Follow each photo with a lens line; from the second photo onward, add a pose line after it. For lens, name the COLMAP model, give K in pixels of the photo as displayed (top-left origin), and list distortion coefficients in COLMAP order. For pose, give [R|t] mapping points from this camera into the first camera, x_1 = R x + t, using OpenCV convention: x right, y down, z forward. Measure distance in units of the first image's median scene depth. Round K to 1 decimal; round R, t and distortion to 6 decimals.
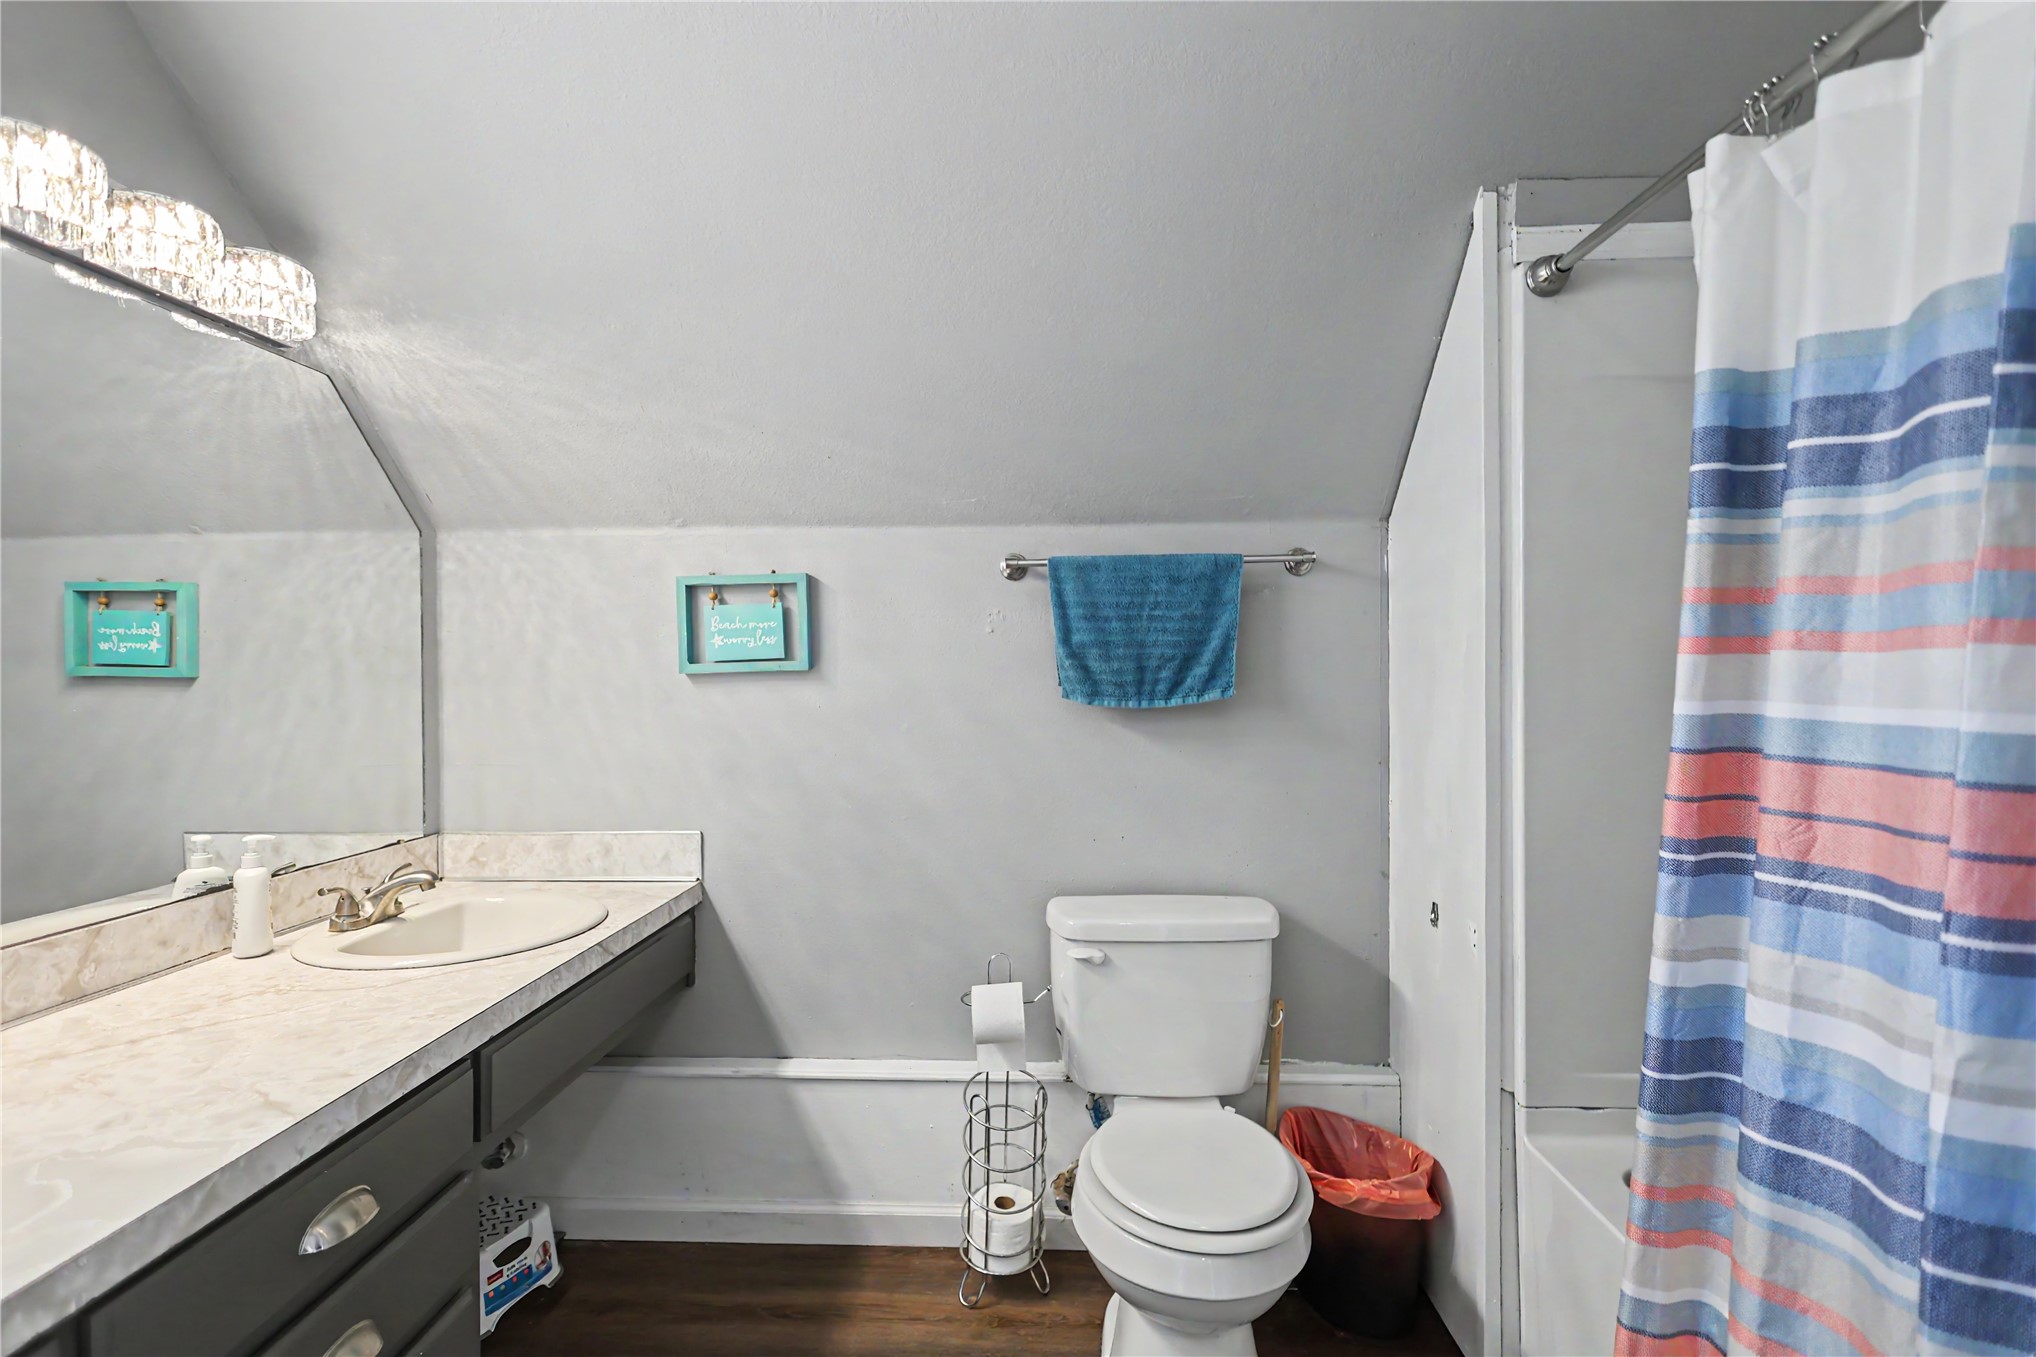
lens RADIAL K [[940.0, 0, 1021.4], [0, 940.0, 670.4], [0, 0, 1]] dist [0.000373, 0.001150]
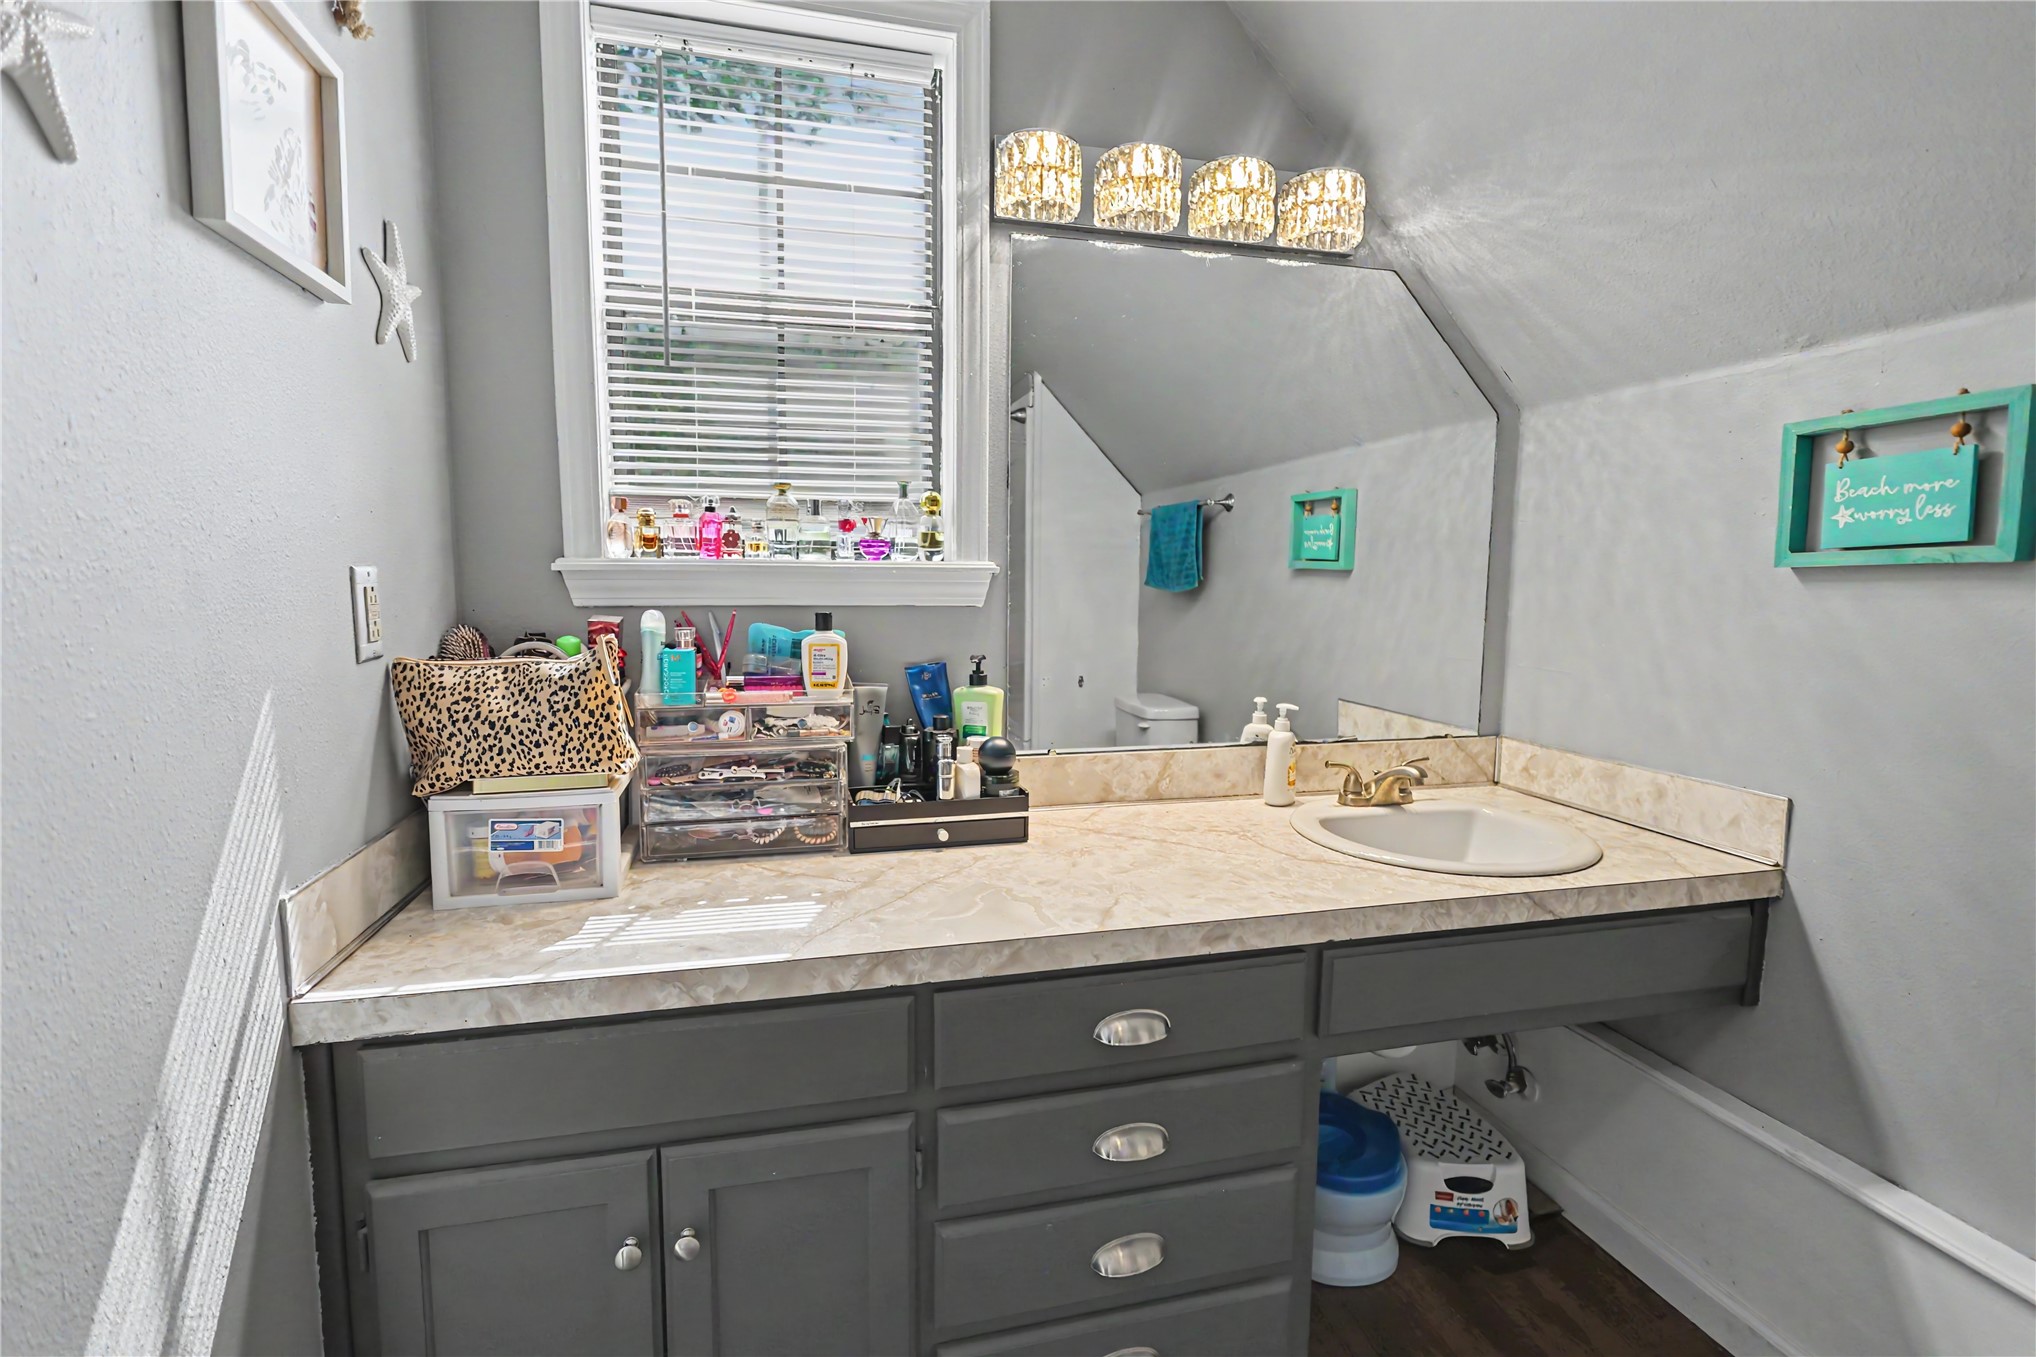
lens RADIAL K [[940.0, 0, 1012.1], [0, 940.0, 673.4], [0, 0, 1]] dist [0.000373, 0.001150]
pose [[0.280749, 0.109500, -0.953514, 0.162085], [-0.008241, 0.993709, 0.111689, 0.009193], [0.959746, -0.023499, 0.279885, 0.295285]]
